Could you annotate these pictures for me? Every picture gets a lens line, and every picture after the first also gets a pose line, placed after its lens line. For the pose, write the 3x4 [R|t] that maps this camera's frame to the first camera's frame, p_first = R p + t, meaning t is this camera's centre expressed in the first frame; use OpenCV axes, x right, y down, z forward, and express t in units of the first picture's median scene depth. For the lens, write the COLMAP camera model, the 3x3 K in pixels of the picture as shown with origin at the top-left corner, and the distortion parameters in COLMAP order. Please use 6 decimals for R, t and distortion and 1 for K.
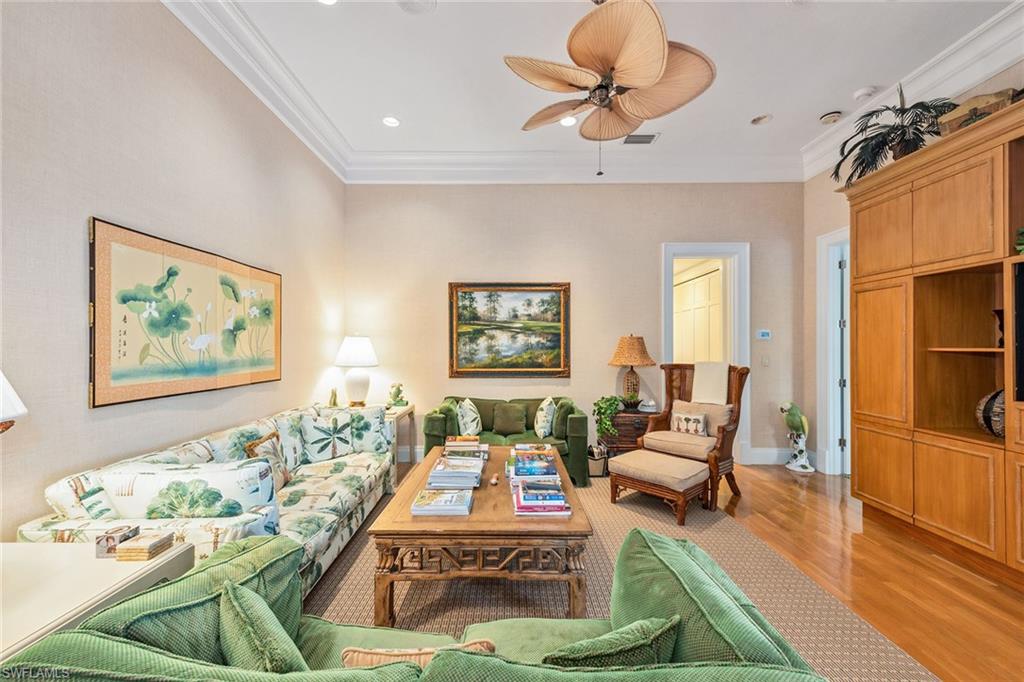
lens RADIAL K [[399.6, 0, 511.0], [0, 399.6, 344.9], [0, 0, 1]] dist [0.006981, -0.000172]
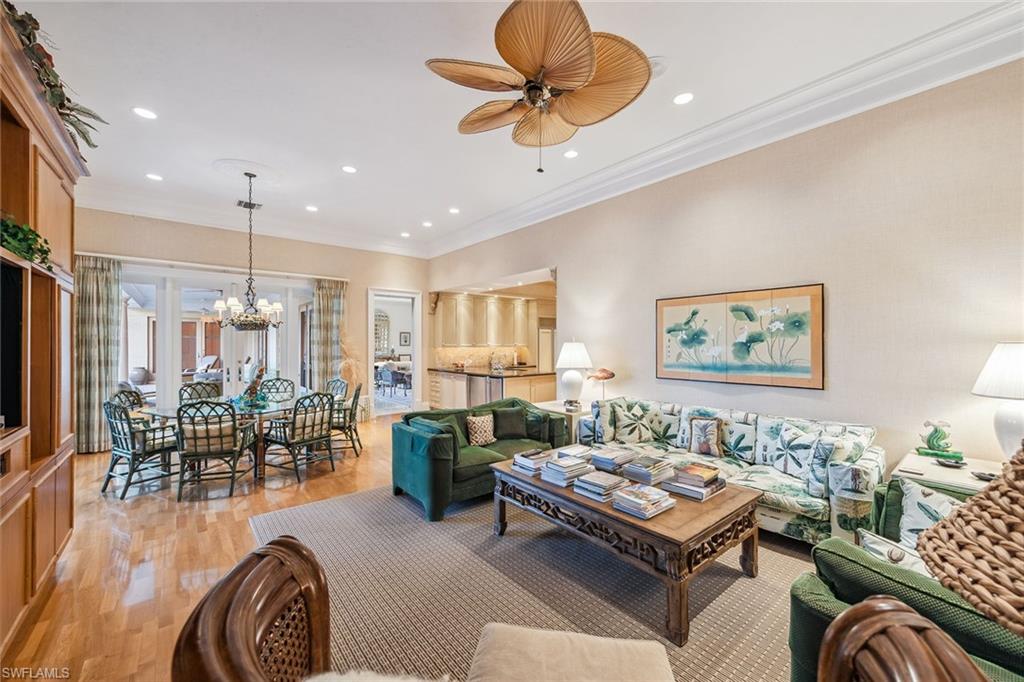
lens RADIAL K [[399.6, 0, 508.8], [0, 399.6, 341.6], [0, 0, 1]] dist [0.006981, -0.000172]
pose [[-0.773459, -0.004206, -0.633832, 0.882657], [0.001815, 0.999959, -0.008850, -0.032434], [0.633844, -0.007996, -0.773420, 1.716111]]
